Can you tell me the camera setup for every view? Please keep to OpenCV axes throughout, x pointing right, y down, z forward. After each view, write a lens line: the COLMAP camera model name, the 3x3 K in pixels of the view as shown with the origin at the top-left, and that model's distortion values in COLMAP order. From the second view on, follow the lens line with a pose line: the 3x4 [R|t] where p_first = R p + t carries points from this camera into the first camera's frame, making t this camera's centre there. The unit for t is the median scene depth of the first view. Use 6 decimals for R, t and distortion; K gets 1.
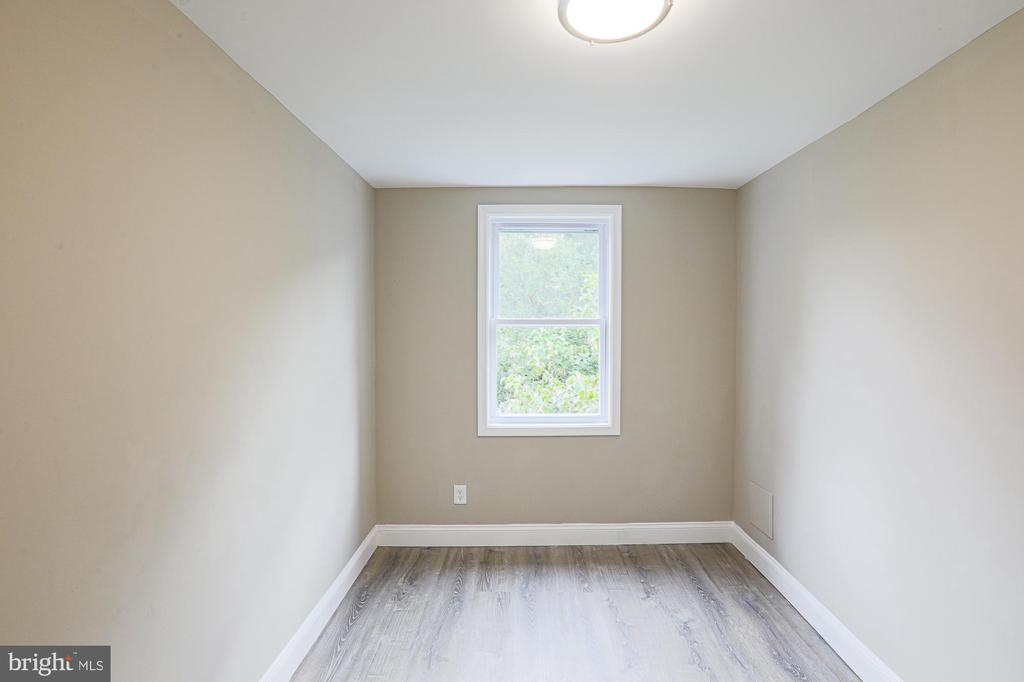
lens RADIAL K [[481.0, 0, 509.4], [0, 481.0, 332.3], [0, 0, 1]] dist [-0.055402, 0.018112]
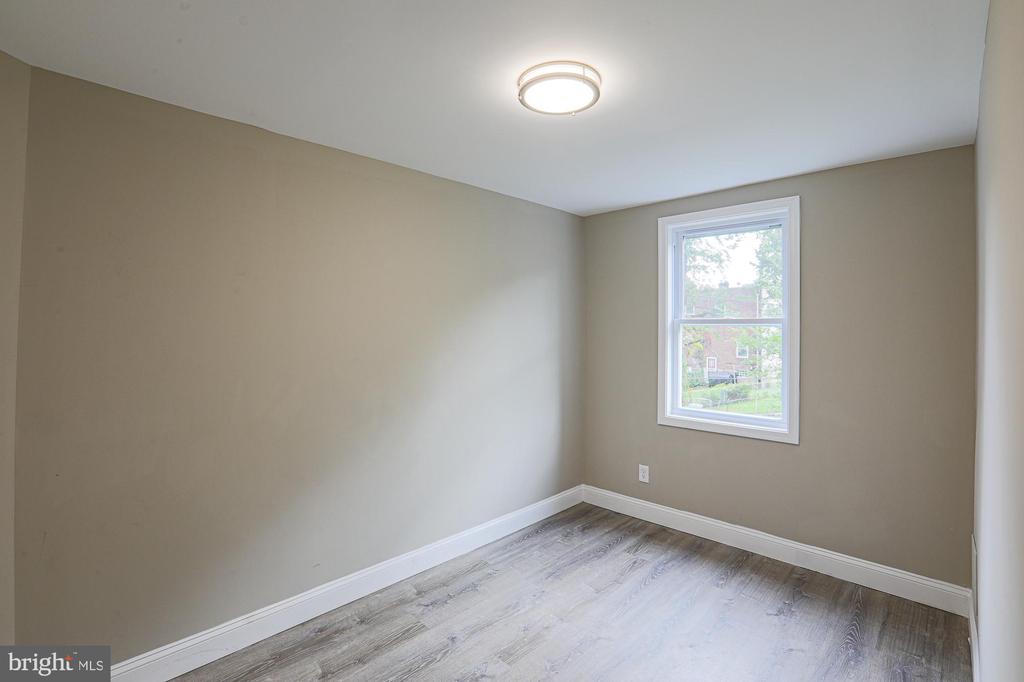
lens RADIAL K [[483.6, 0, 513.1], [0, 483.6, 321.2], [0, 0, 1]] dist [-0.055845, 0.017089]
pose [[0.703373, -0.005002, -0.710804, 0.507314], [-0.011080, 0.999777, -0.018000, 0.000395], [0.710735, 0.020536, 0.703160, -0.032199]]
